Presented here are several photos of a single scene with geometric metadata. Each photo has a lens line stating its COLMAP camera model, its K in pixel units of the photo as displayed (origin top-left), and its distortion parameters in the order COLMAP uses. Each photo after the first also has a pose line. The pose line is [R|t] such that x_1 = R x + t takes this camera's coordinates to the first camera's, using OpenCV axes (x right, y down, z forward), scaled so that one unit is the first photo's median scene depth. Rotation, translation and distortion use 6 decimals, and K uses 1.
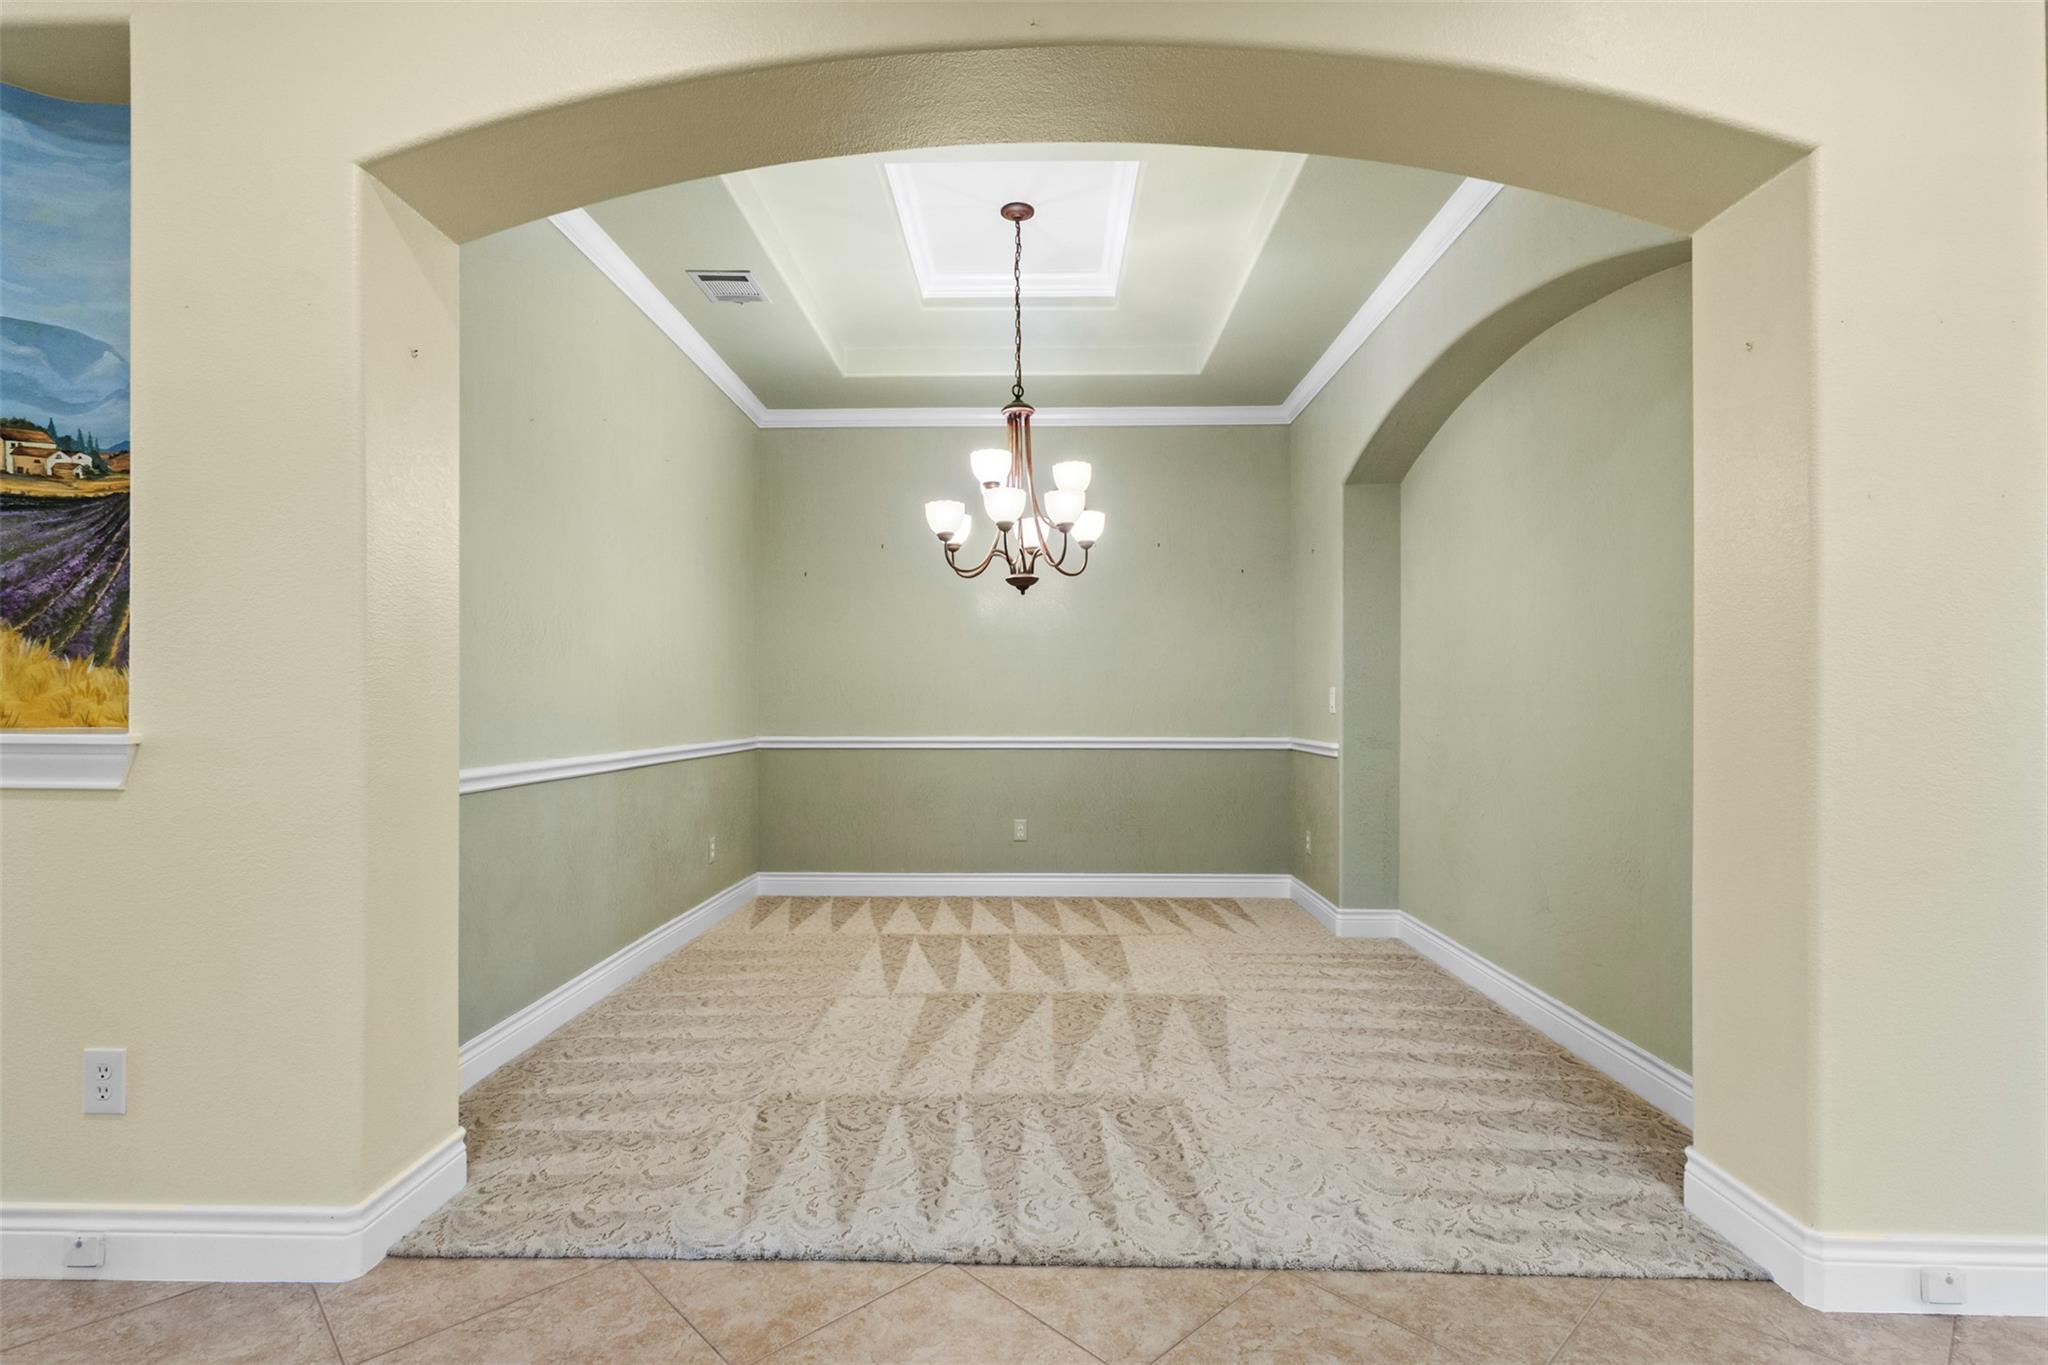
lens RADIAL K [[948.0, 0, 1019.1], [0, 948.0, 707.9], [0, 0, 1]] dist [0.001863, 0.001370]
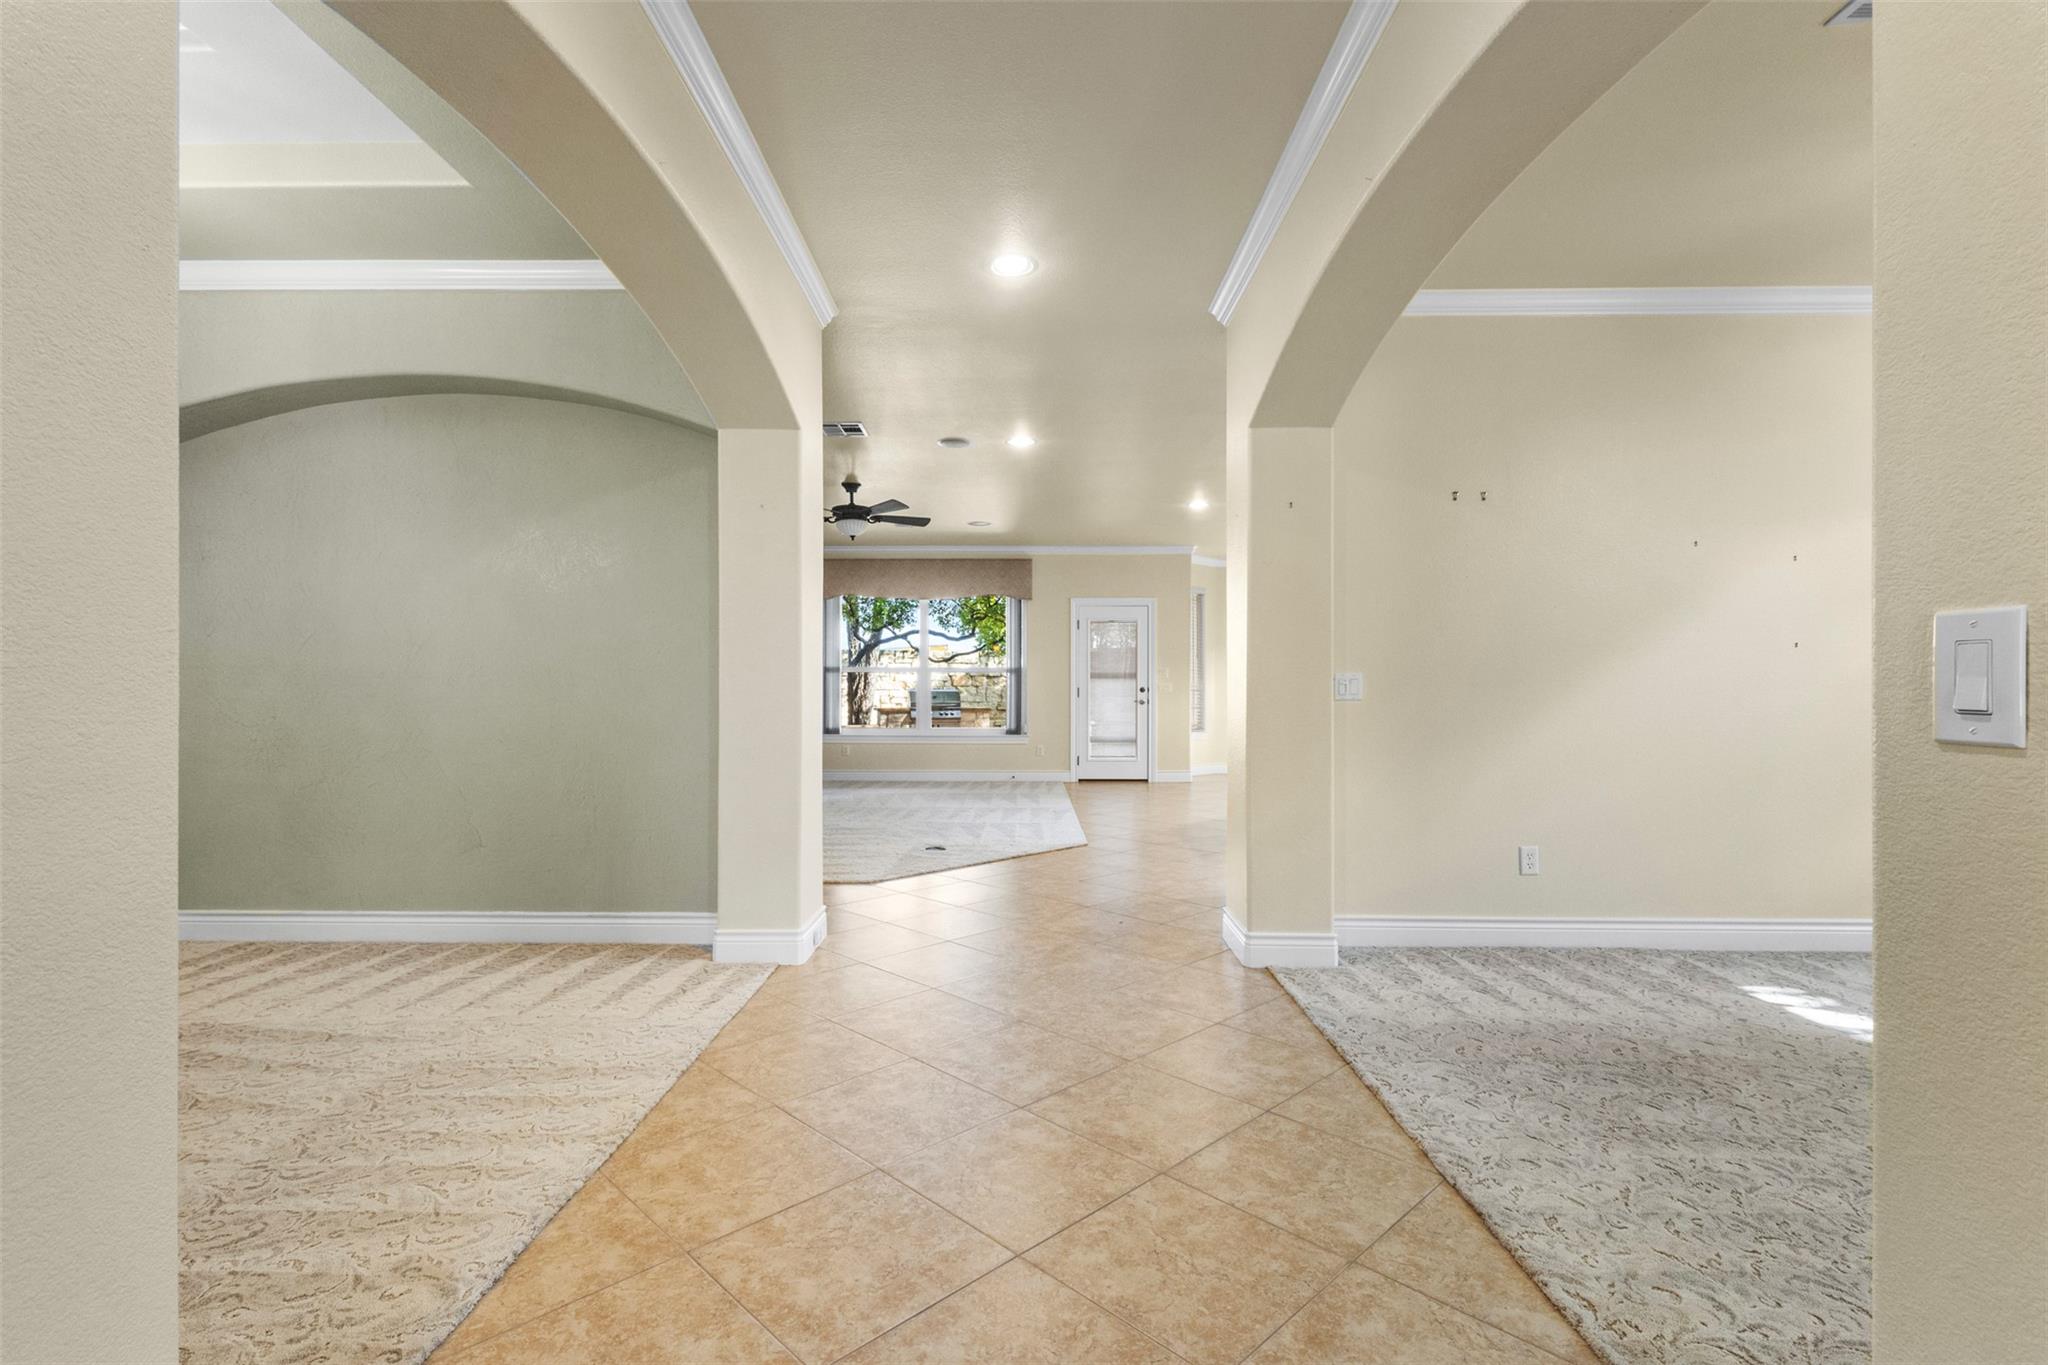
lens RADIAL K [[948.0, 0, 1009.5], [0, 948.0, 687.5], [0, 0, 1]] dist [0.001863, 0.001370]
pose [[-0.004533, -0.006583, 0.999968, -0.614601], [-0.002373, 0.999976, 0.006572, -0.008025], [-0.999987, -0.002343, -0.004549, 0.247224]]
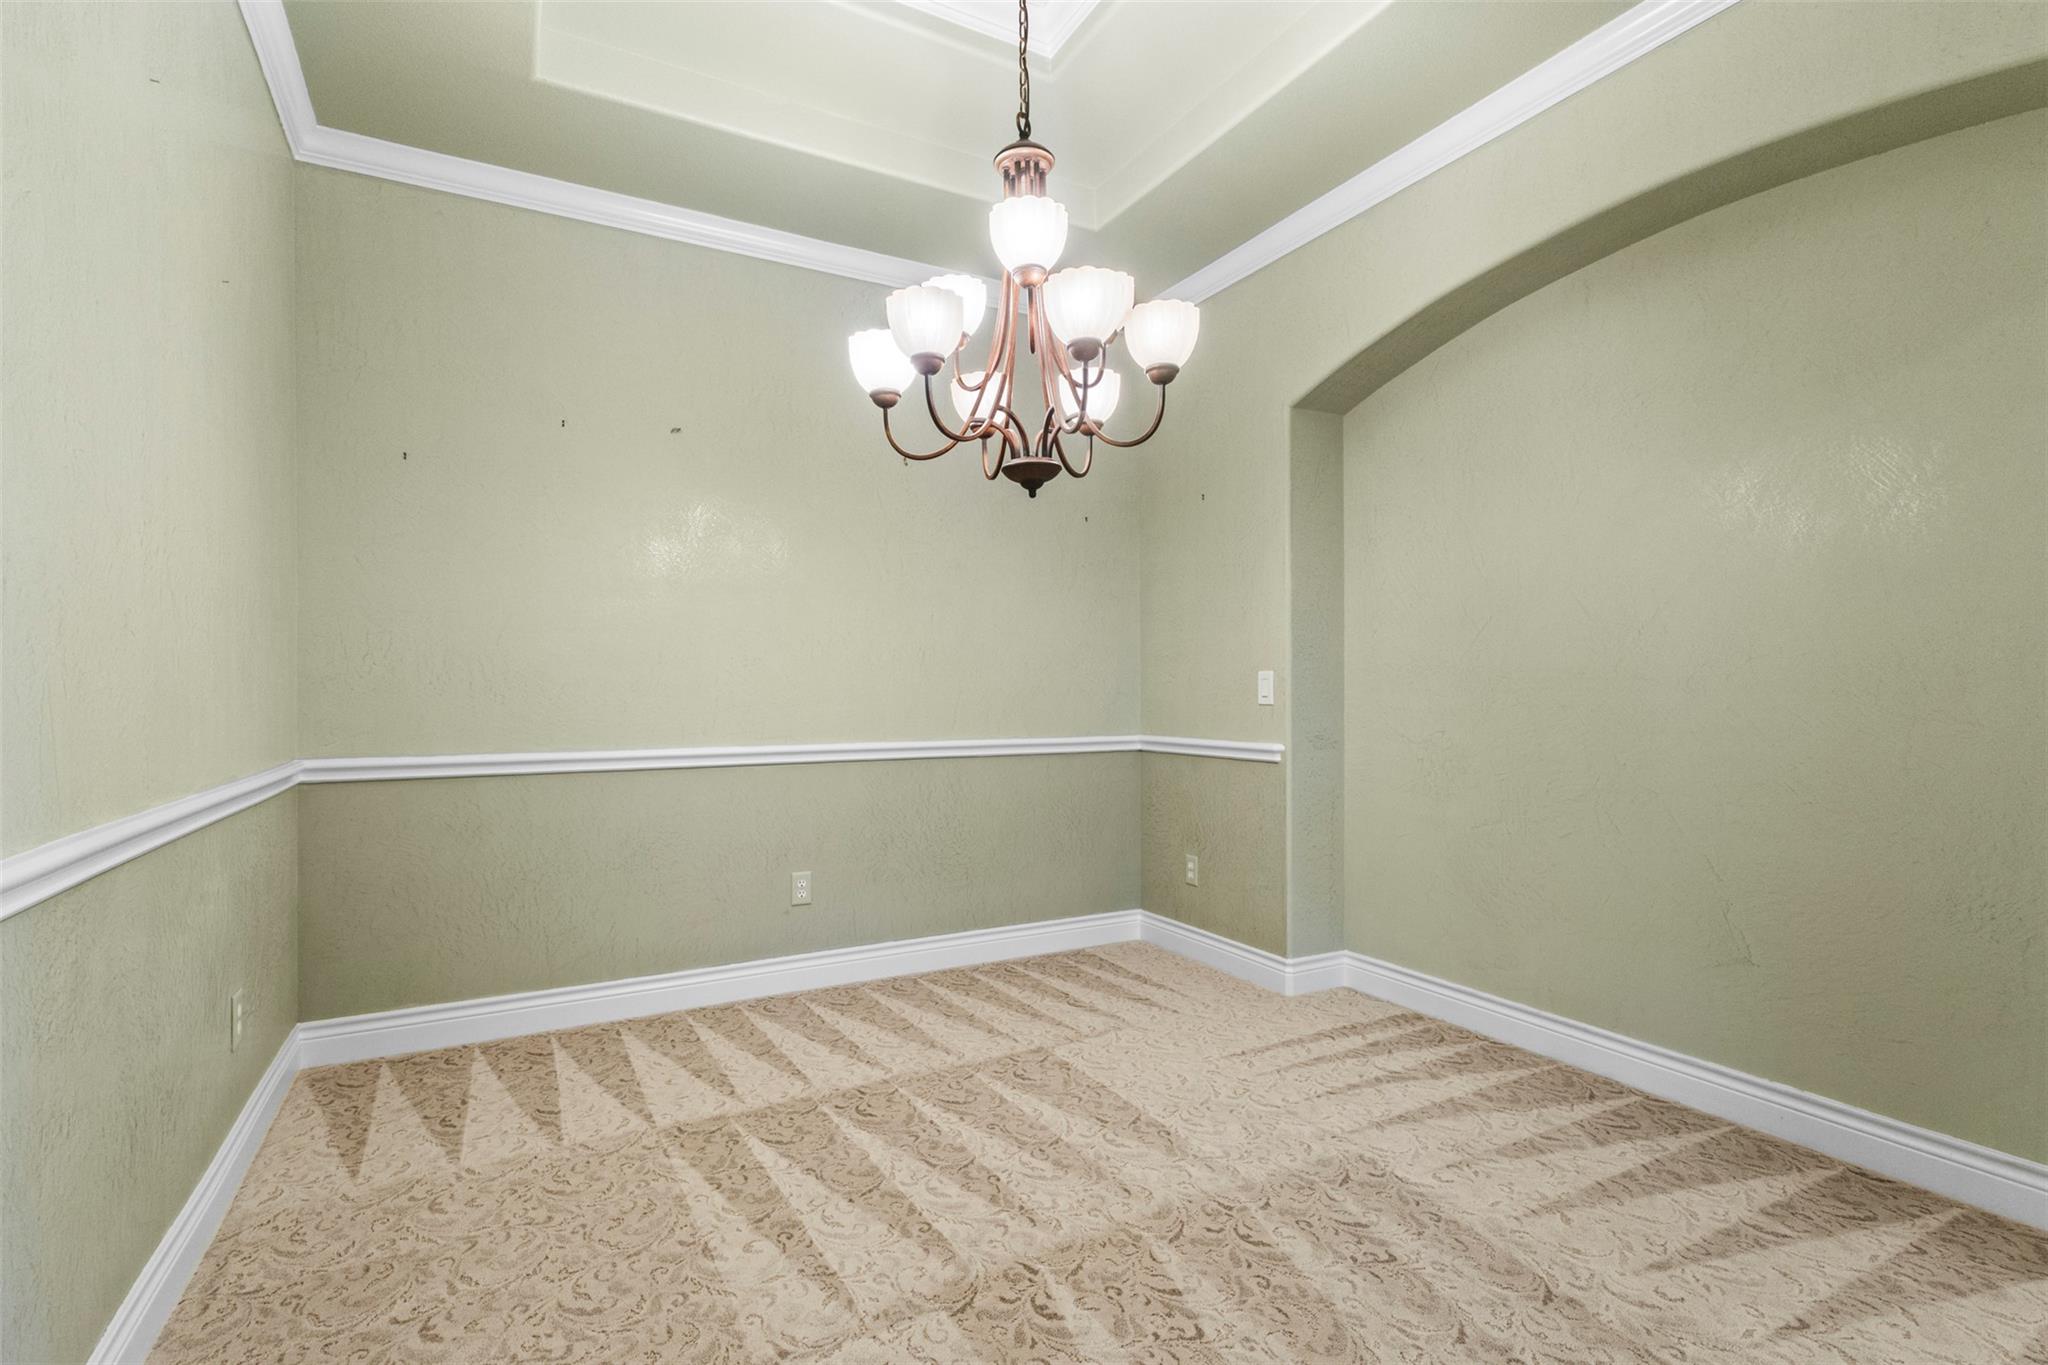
lens RADIAL K [[948.0, 0, 1010.3], [0, 948.0, 701.1], [0, 0, 1]] dist [0.001863, 0.001370]
pose [[0.872501, -0.007715, 0.488551, -0.281307], [0.004812, 0.999963, 0.007198, -0.005338], [-0.488588, -0.003929, 0.872506, 0.529795]]
